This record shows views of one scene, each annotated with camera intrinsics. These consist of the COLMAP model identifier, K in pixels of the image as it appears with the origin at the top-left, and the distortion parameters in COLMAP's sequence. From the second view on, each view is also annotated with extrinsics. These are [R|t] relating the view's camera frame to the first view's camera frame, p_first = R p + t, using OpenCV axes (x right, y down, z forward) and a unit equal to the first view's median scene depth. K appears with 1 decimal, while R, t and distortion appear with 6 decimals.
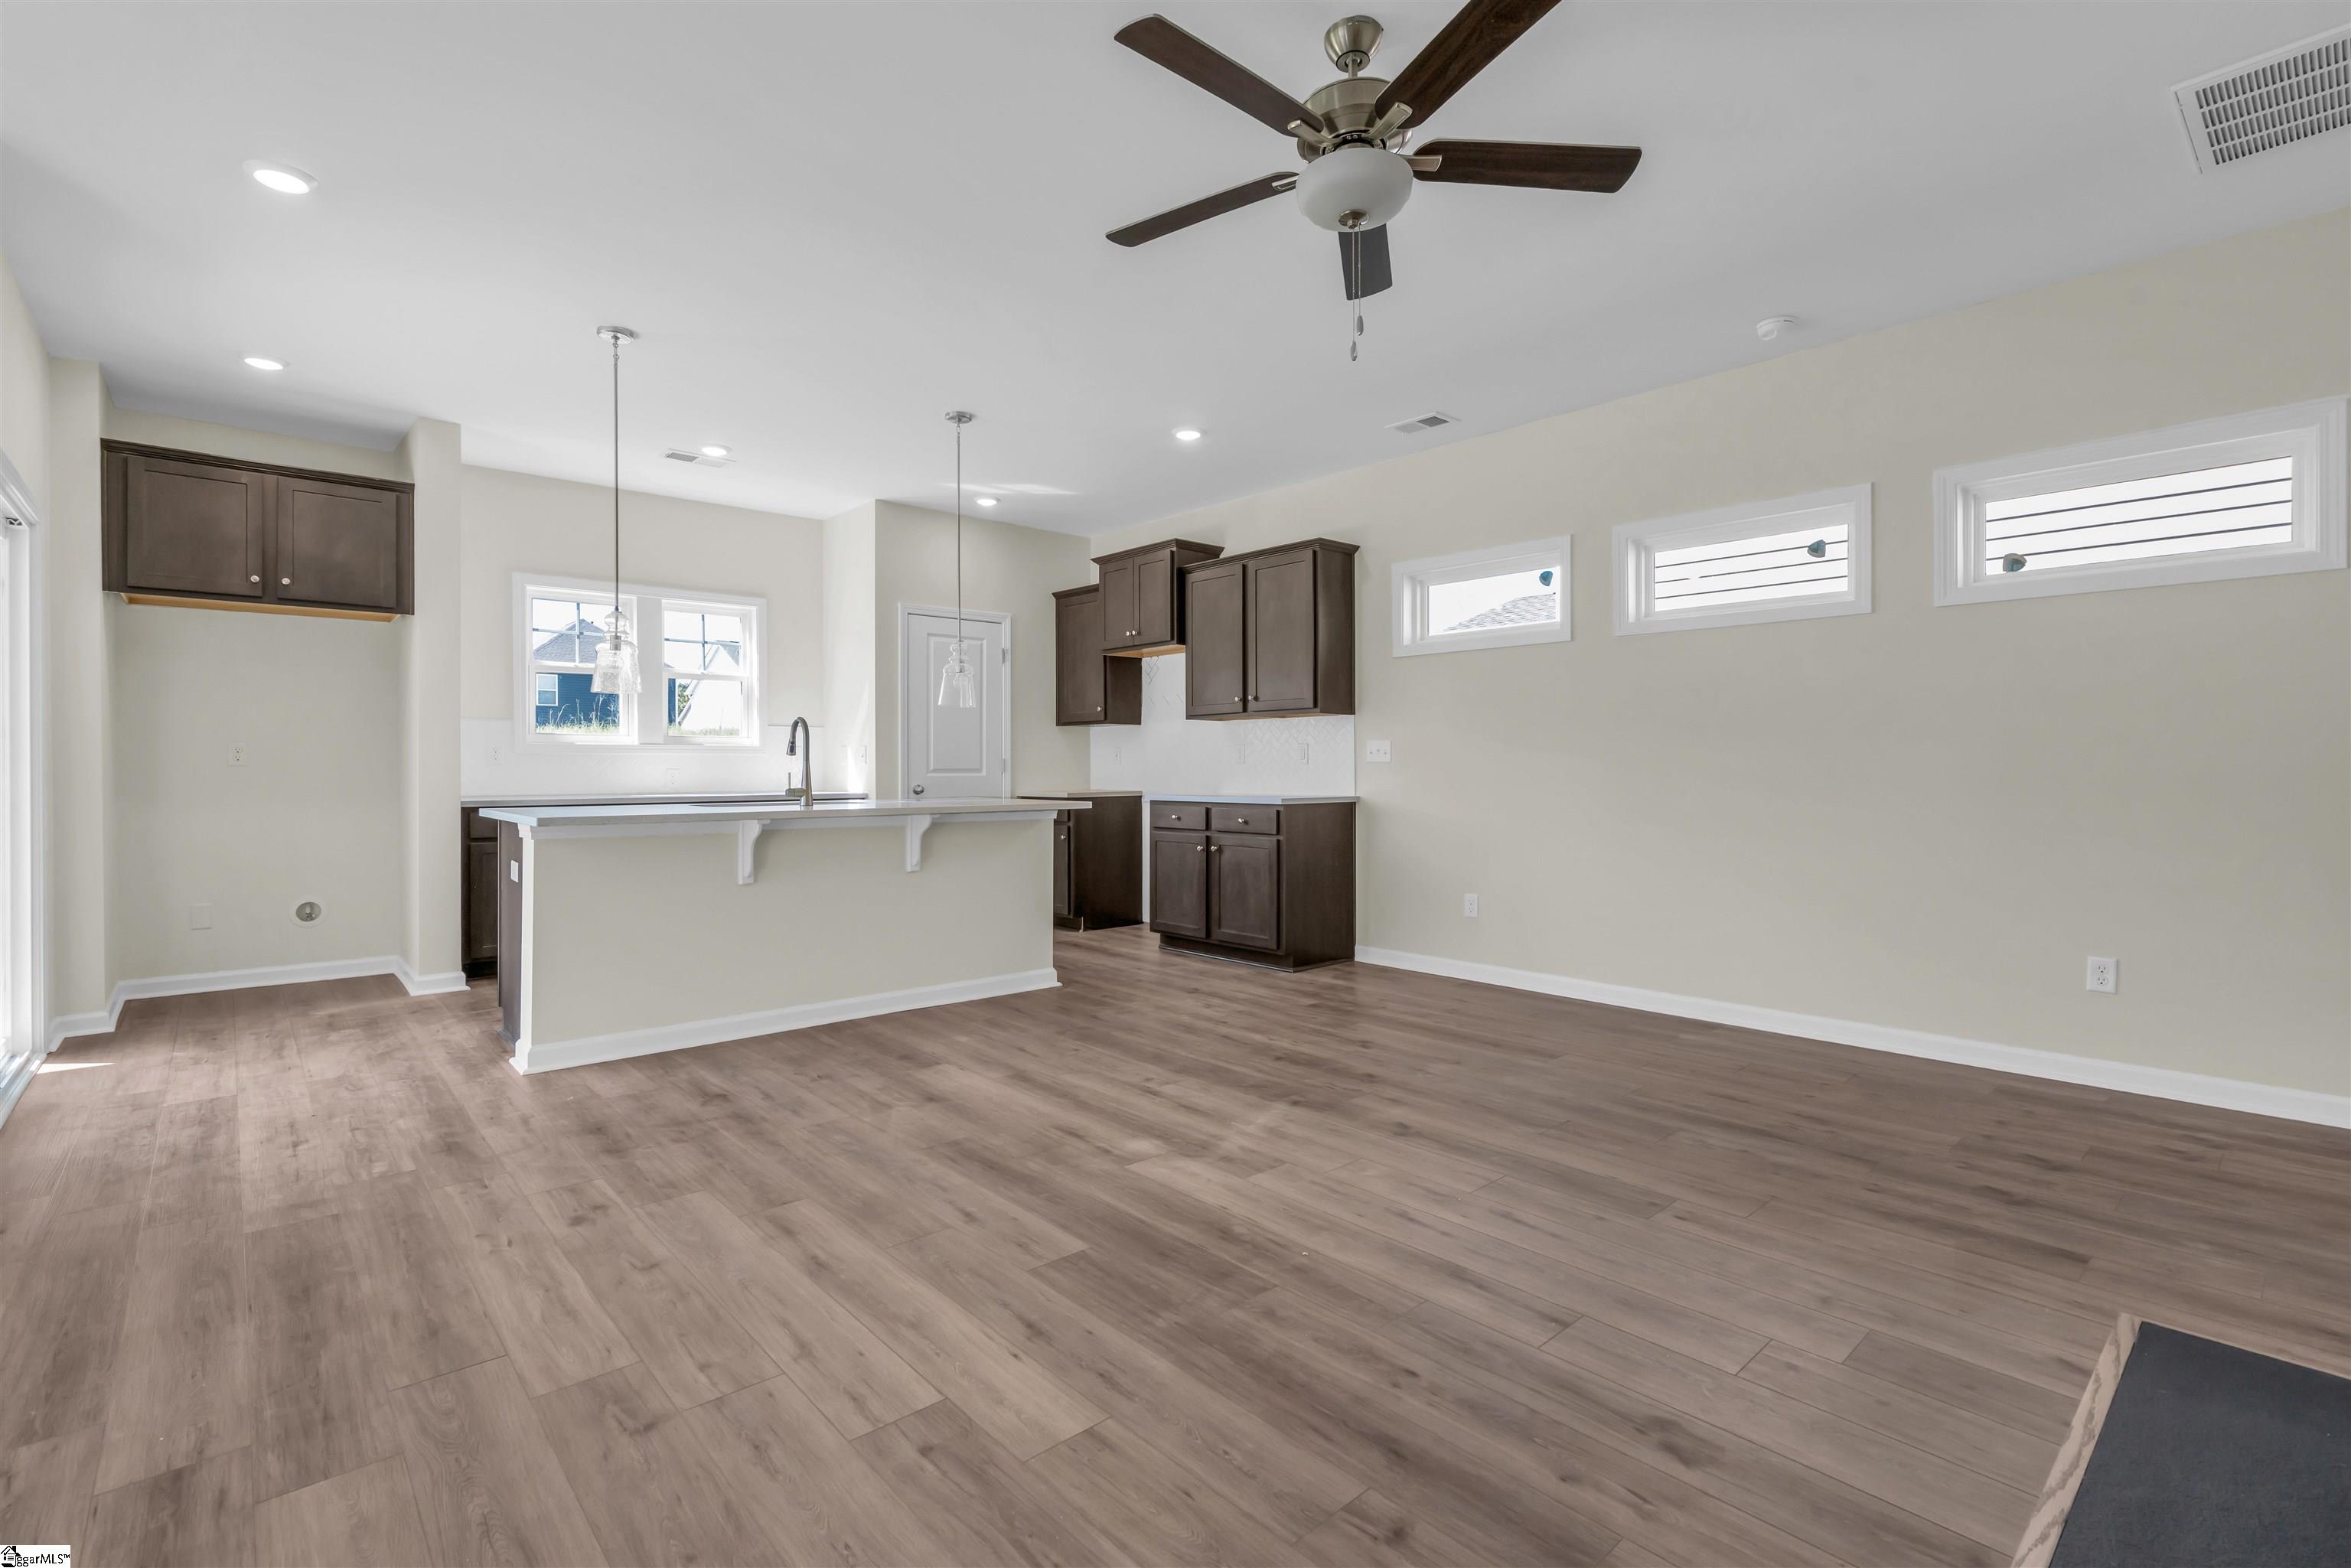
lens RADIAL K [[1064.2, 0, 1163.4], [0, 1064.2, 762.2], [0, 0, 1]] dist [0.001675, 0.000102]
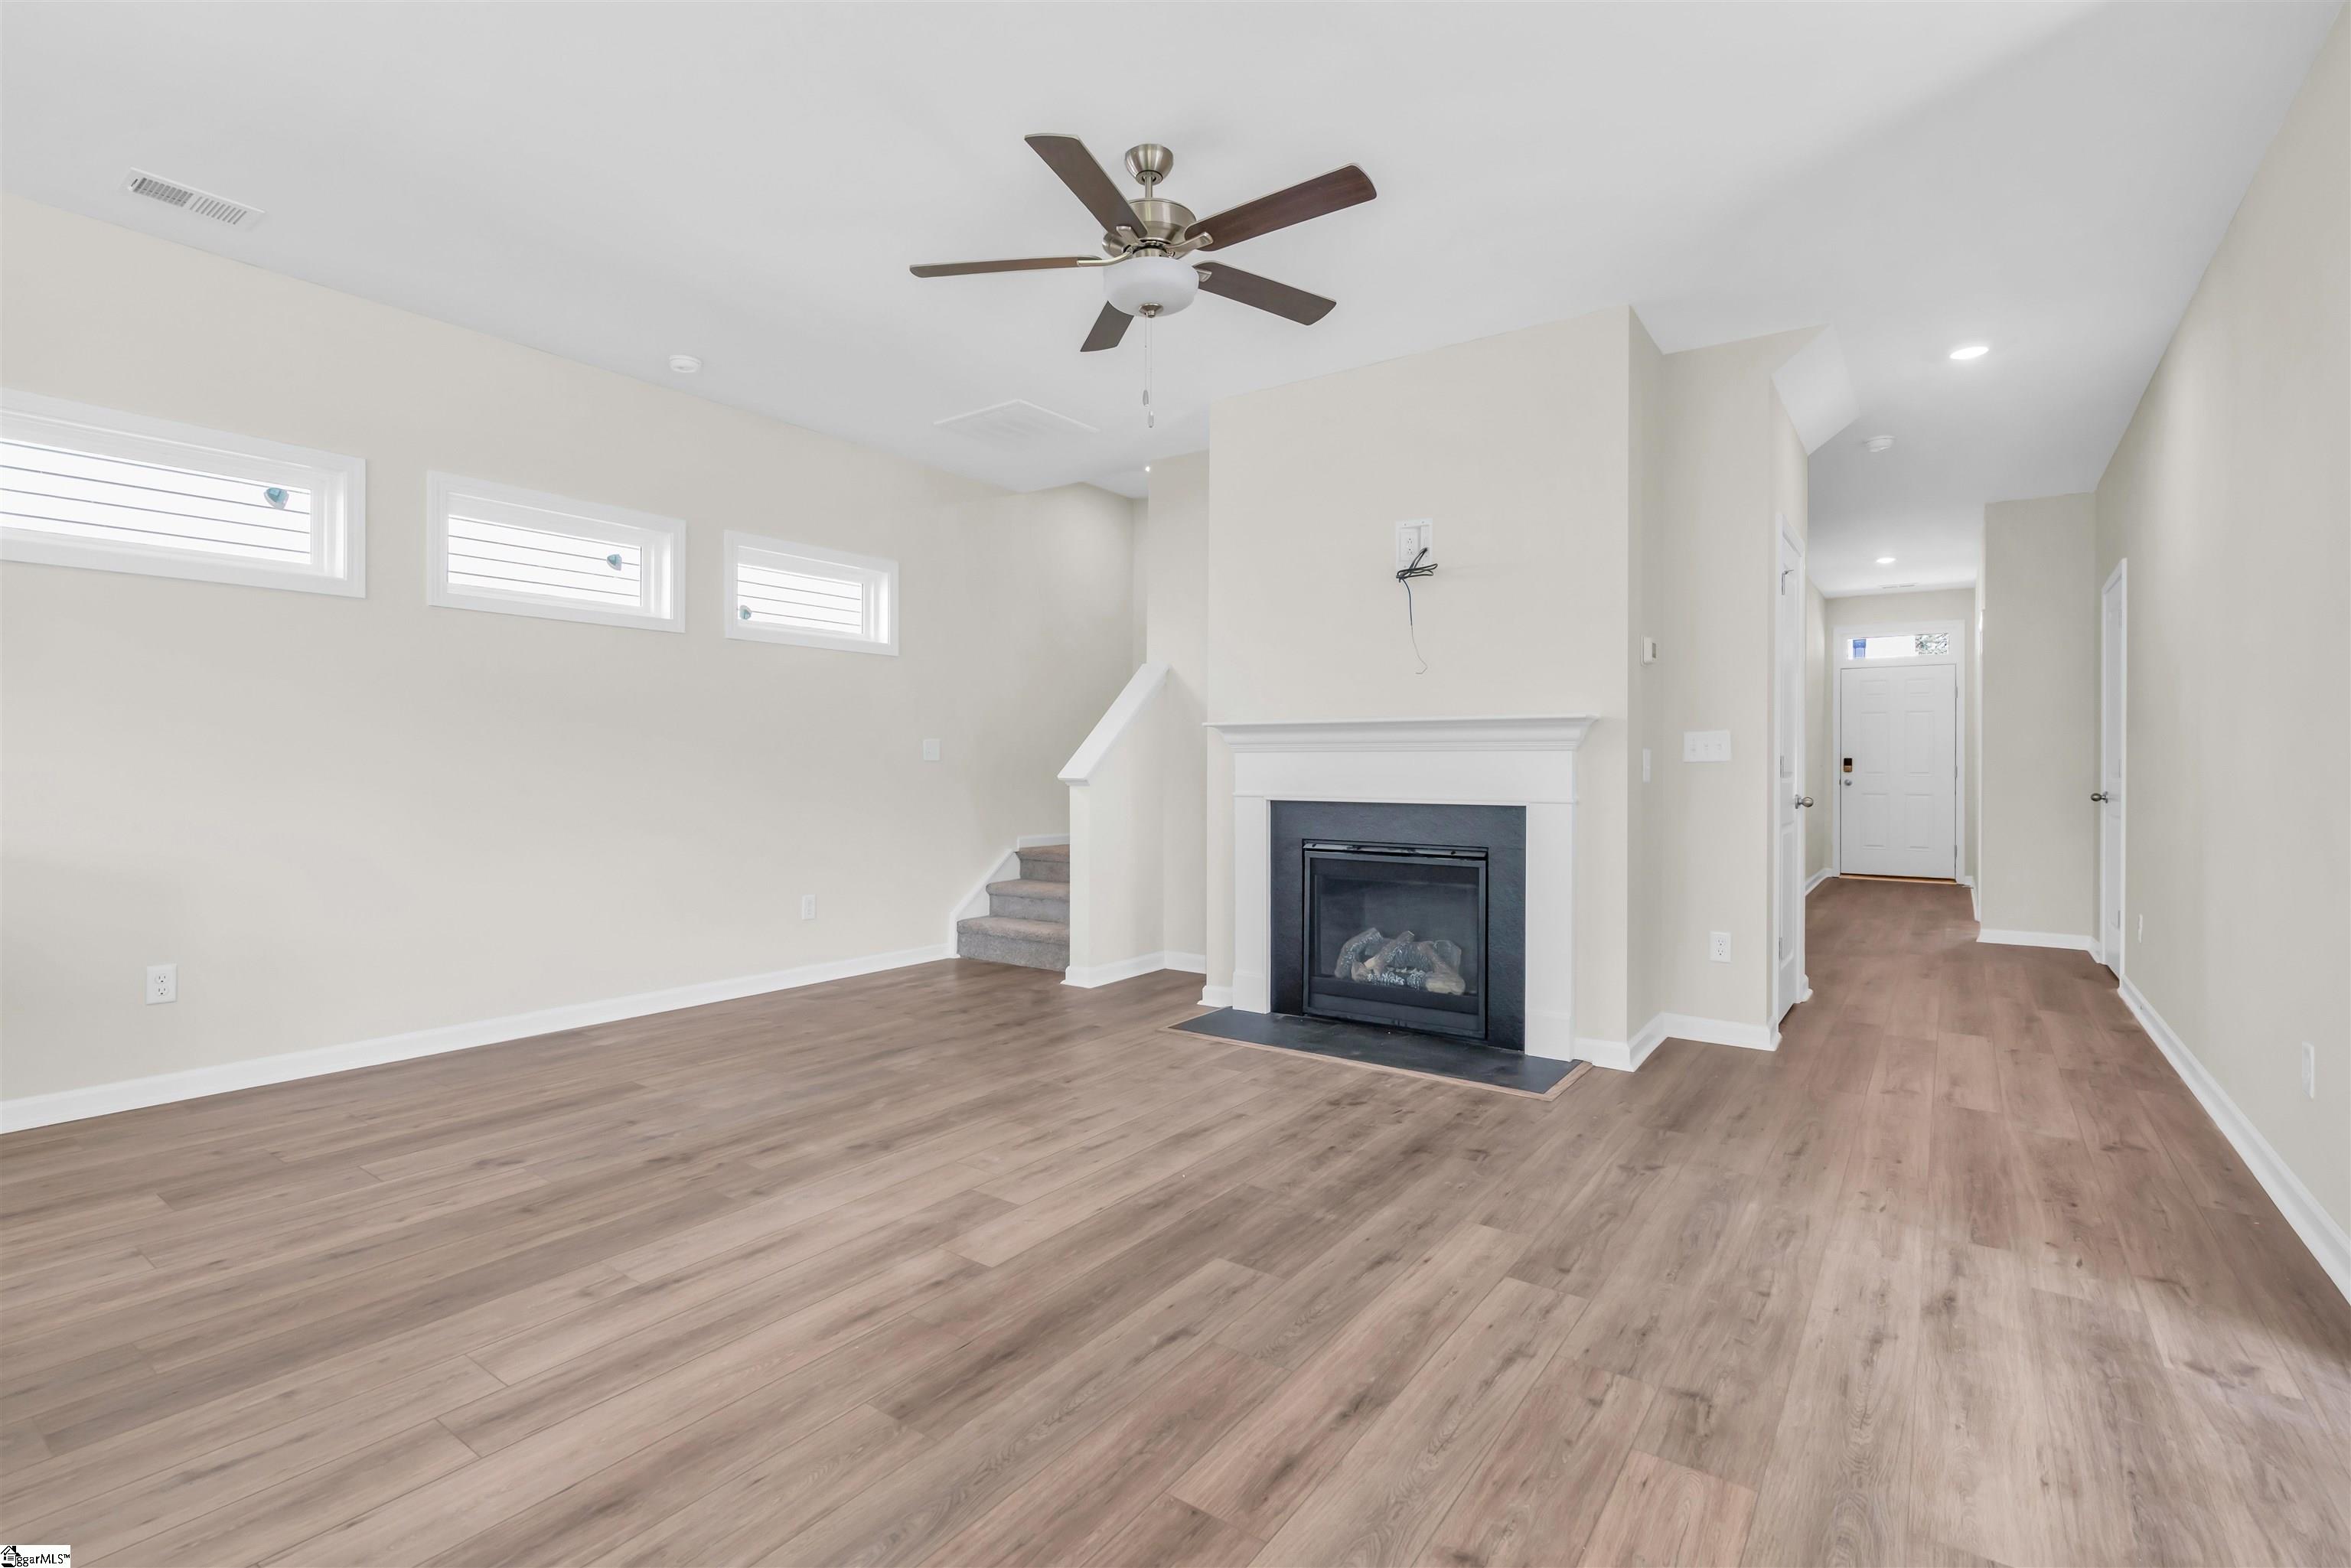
lens RADIAL K [[1089.6, 0, 1146.9], [0, 1089.6, 774.7], [0, 0, 1]] dist [-0.011021, 0.006112]
pose [[-0.207540, -0.004266, 0.978217, -0.726197], [-0.007788, 0.999966, 0.002709, 0.007001], [-0.978196, -0.007057, -0.207566, 0.898962]]
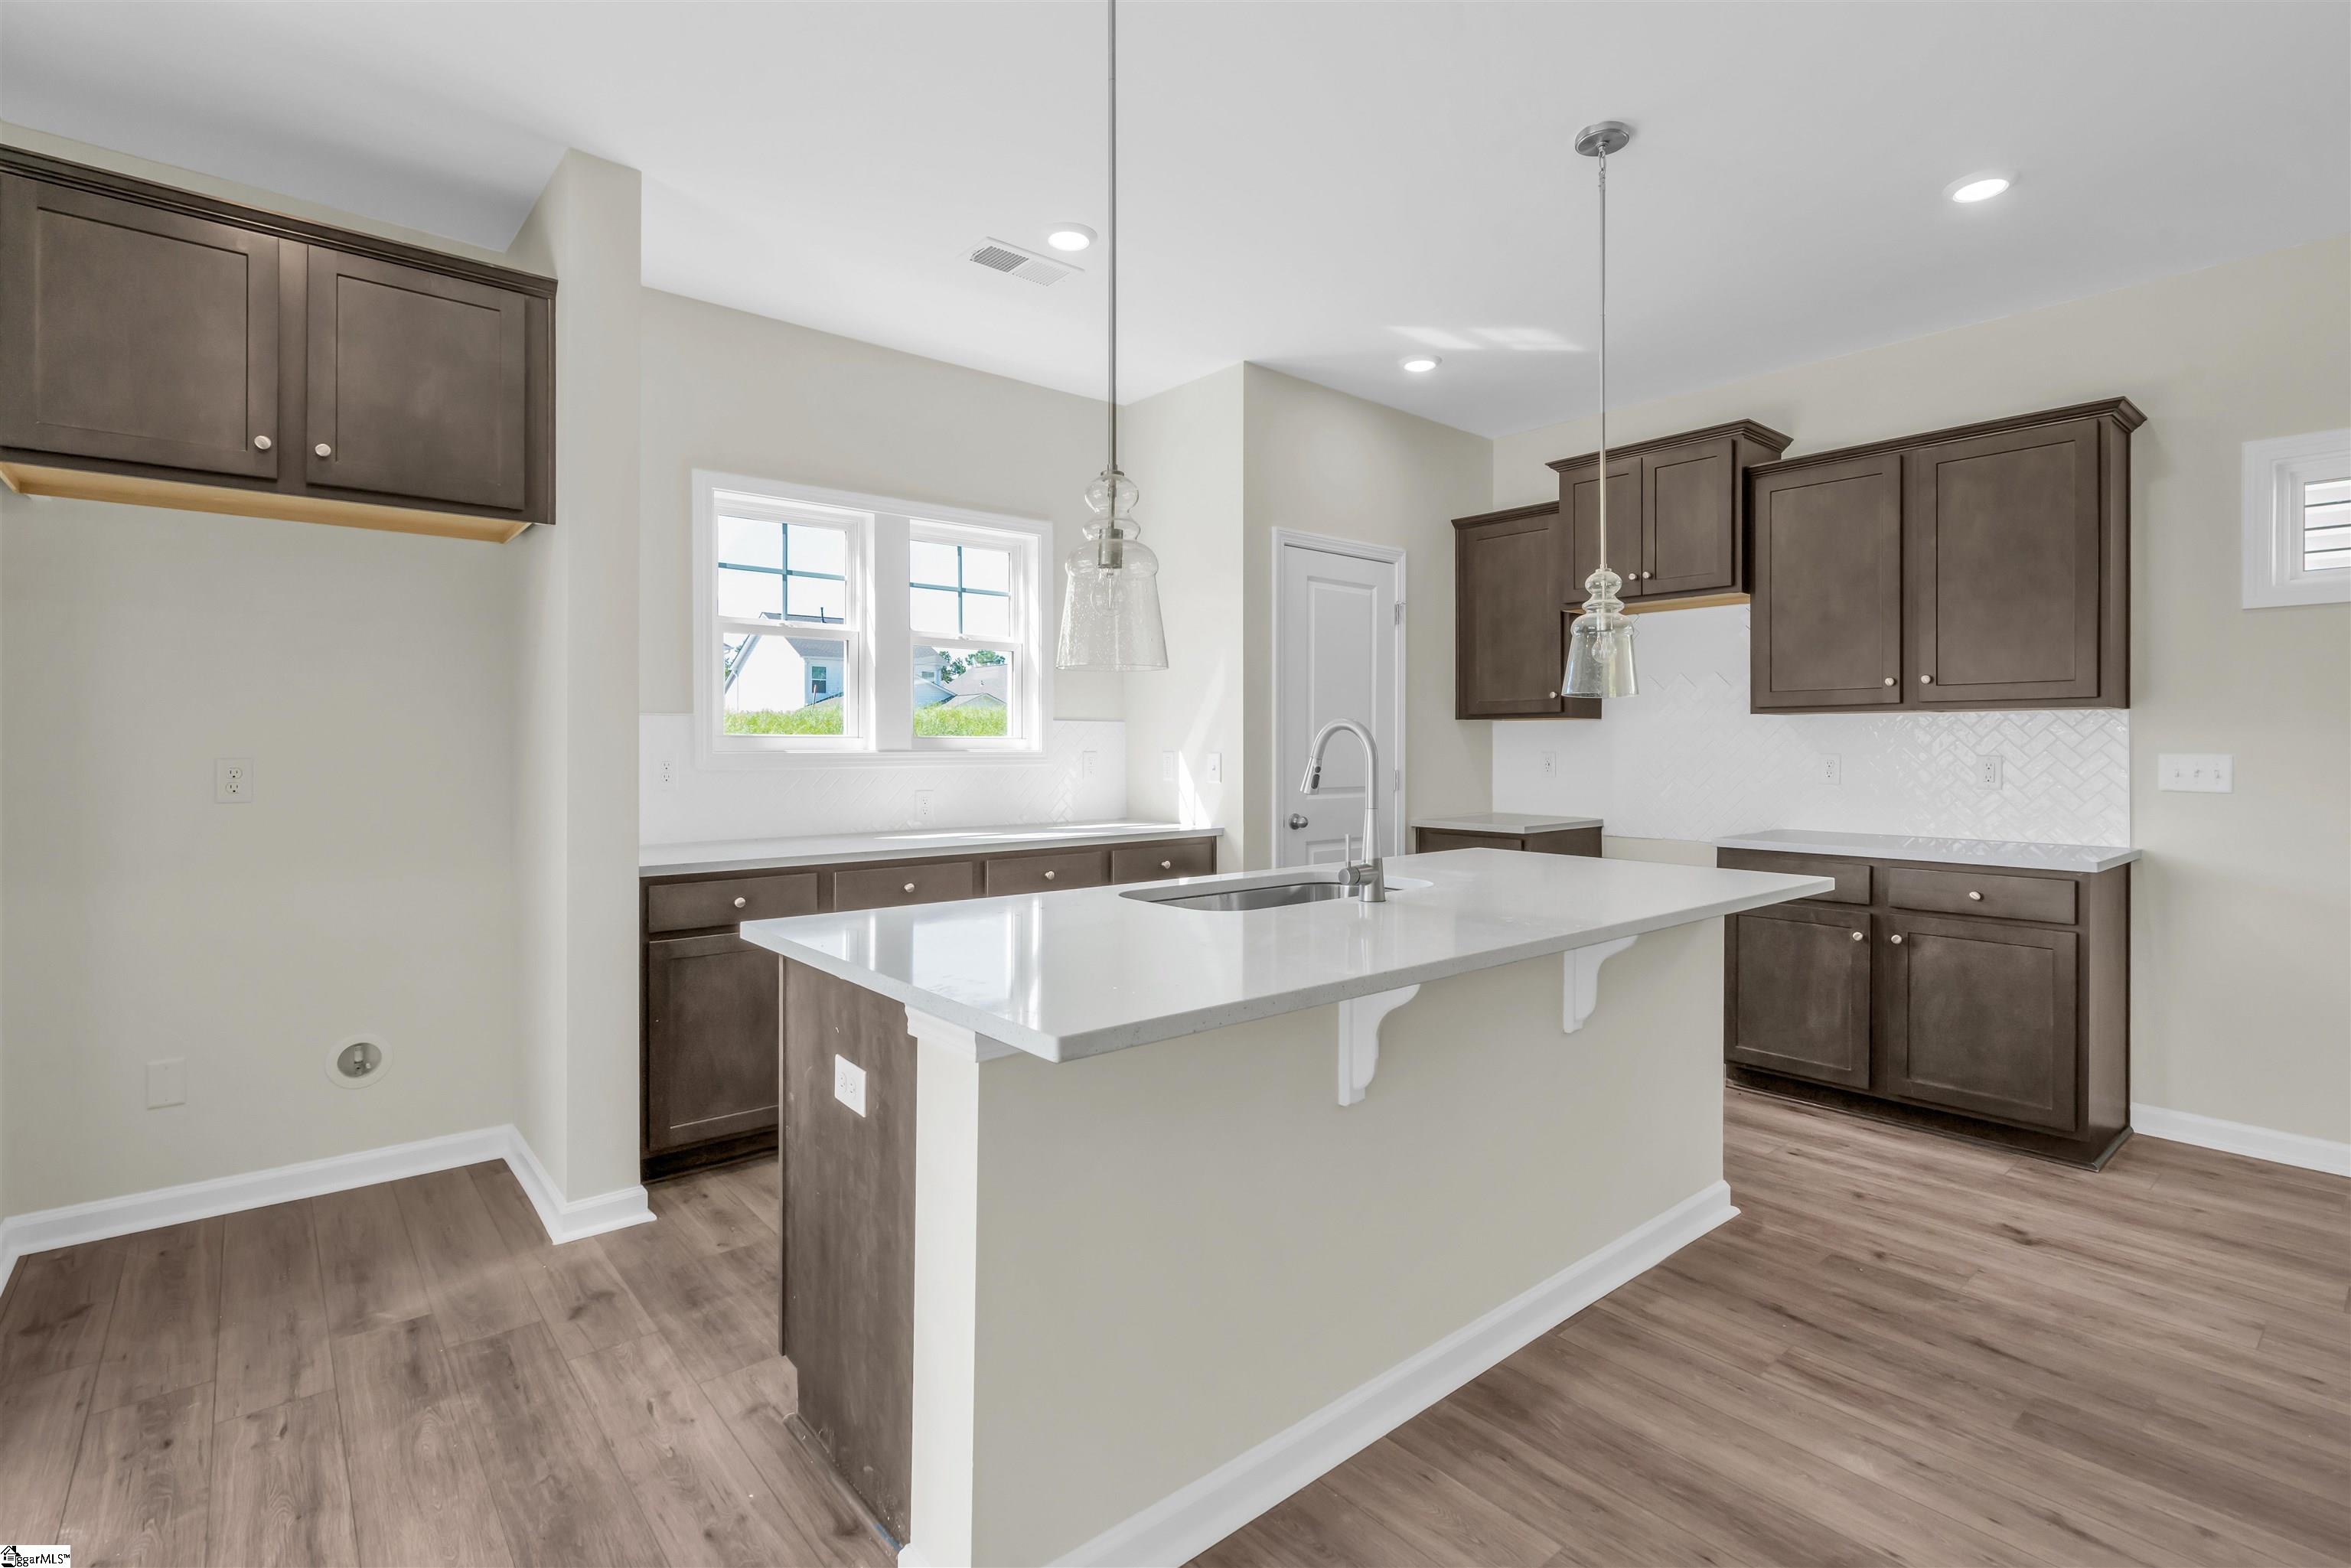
lens RADIAL K [[1100.6, 0, 1188.4], [0, 1100.6, 740.6], [0, 0, 1]] dist [-0.000416, -0.000480]
pose [[0.999884, 0.002617, -0.015026, -0.572705], [-0.002616, 0.999997, 0.000125, -0.045385], [0.015026, -0.000086, 0.999887, 0.684932]]
